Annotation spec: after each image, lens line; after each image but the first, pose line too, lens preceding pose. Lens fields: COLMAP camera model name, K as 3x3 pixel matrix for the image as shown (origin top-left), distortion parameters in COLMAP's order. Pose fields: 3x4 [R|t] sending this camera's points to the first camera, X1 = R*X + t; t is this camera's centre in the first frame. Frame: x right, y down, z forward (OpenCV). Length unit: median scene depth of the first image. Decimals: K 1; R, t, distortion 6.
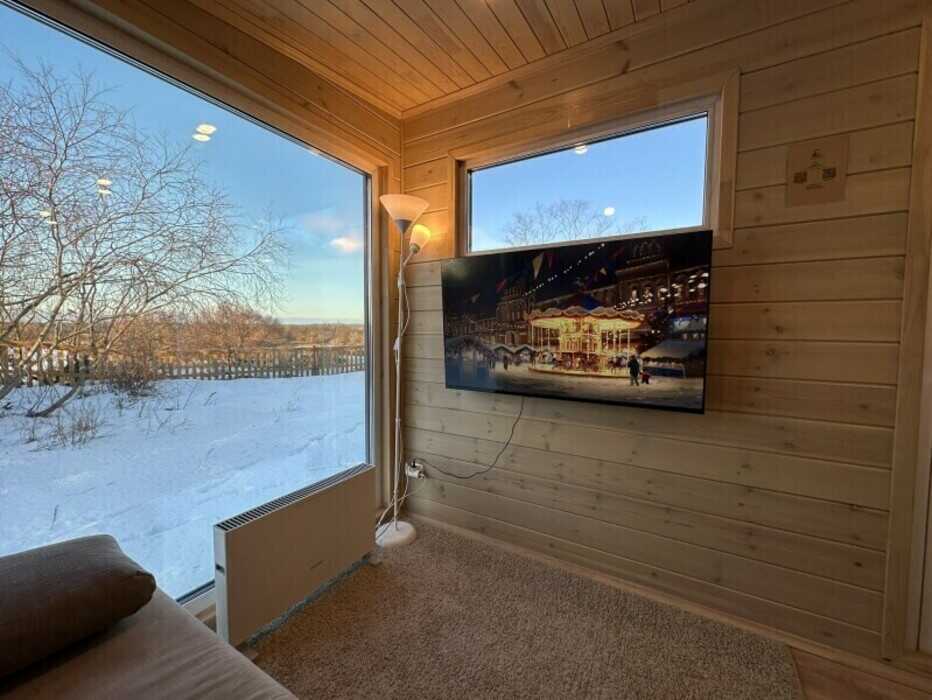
lens RADIAL K [[374.8, 0, 461.9], [0, 374.8, 354.8], [0, 0, 1]] dist [-0.004107, 0.001531]
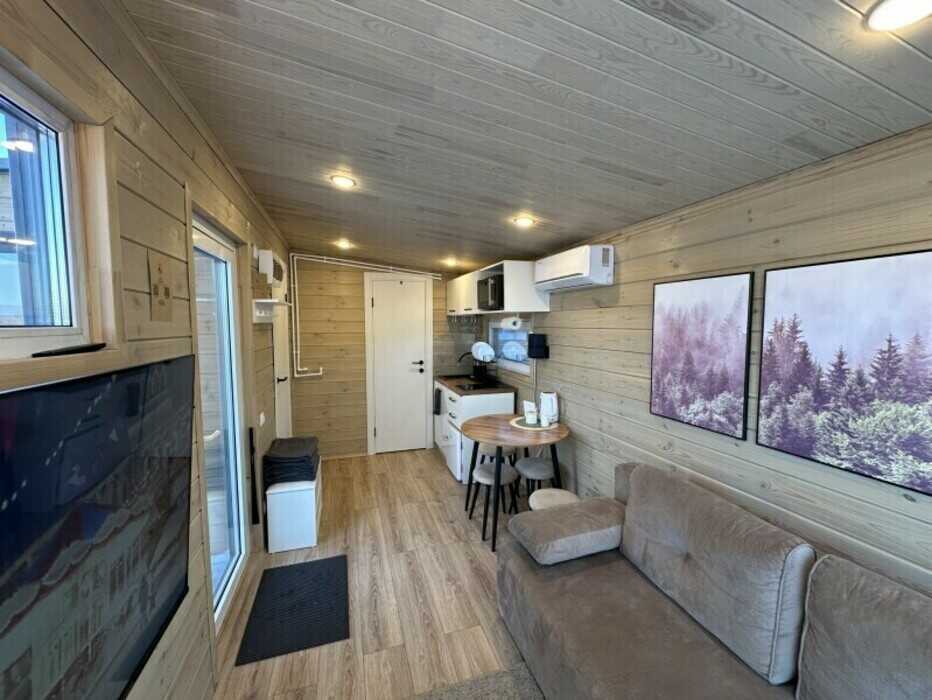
lens RADIAL K [[374.8, 0, 469.8], [0, 374.8, 349.8], [0, 0, 1]] dist [-0.004107, 0.001531]
pose [[-0.756853, -0.046950, 0.651897, -0.055416], [0.042056, 0.991851, 0.120262, -0.094388], [-0.652231, 0.118437, -0.748711, 0.275797]]
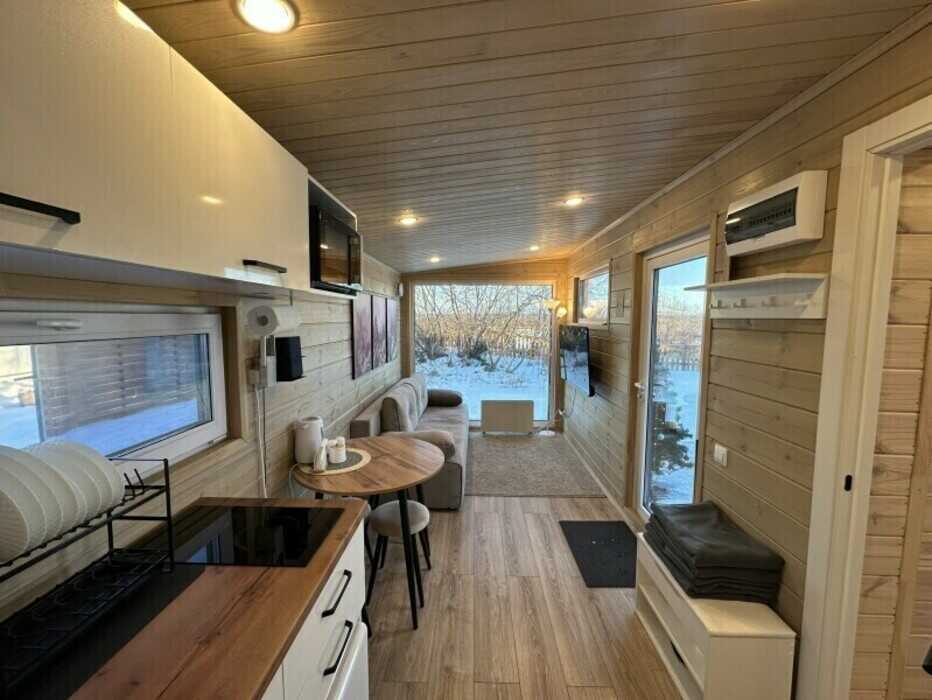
lens RADIAL K [[374.8, 0, 464.1], [0, 374.8, 349.5], [0, 0, 1]] dist [-0.004107, 0.001531]
pose [[0.485093, 0.074603, -0.871274, 0.606055], [-0.060382, 0.996834, 0.051736, -0.059395], [0.872375, 0.027513, 0.488062, -0.250664]]
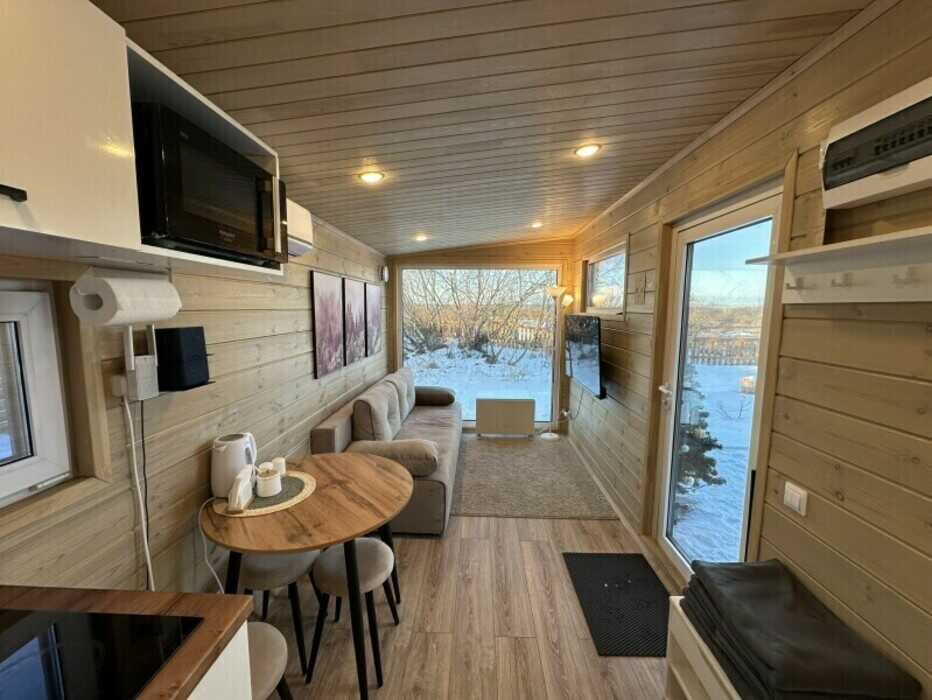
lens RADIAL K [[374.8, 0, 464.7], [0, 374.8, 351.2], [0, 0, 1]] dist [-0.004107, 0.001531]
pose [[0.477338, 0.103081, -0.872653, 0.531102], [-0.064813, 0.994521, 0.082025, -0.059828], [0.876326, 0.017406, 0.481403, -0.183250]]
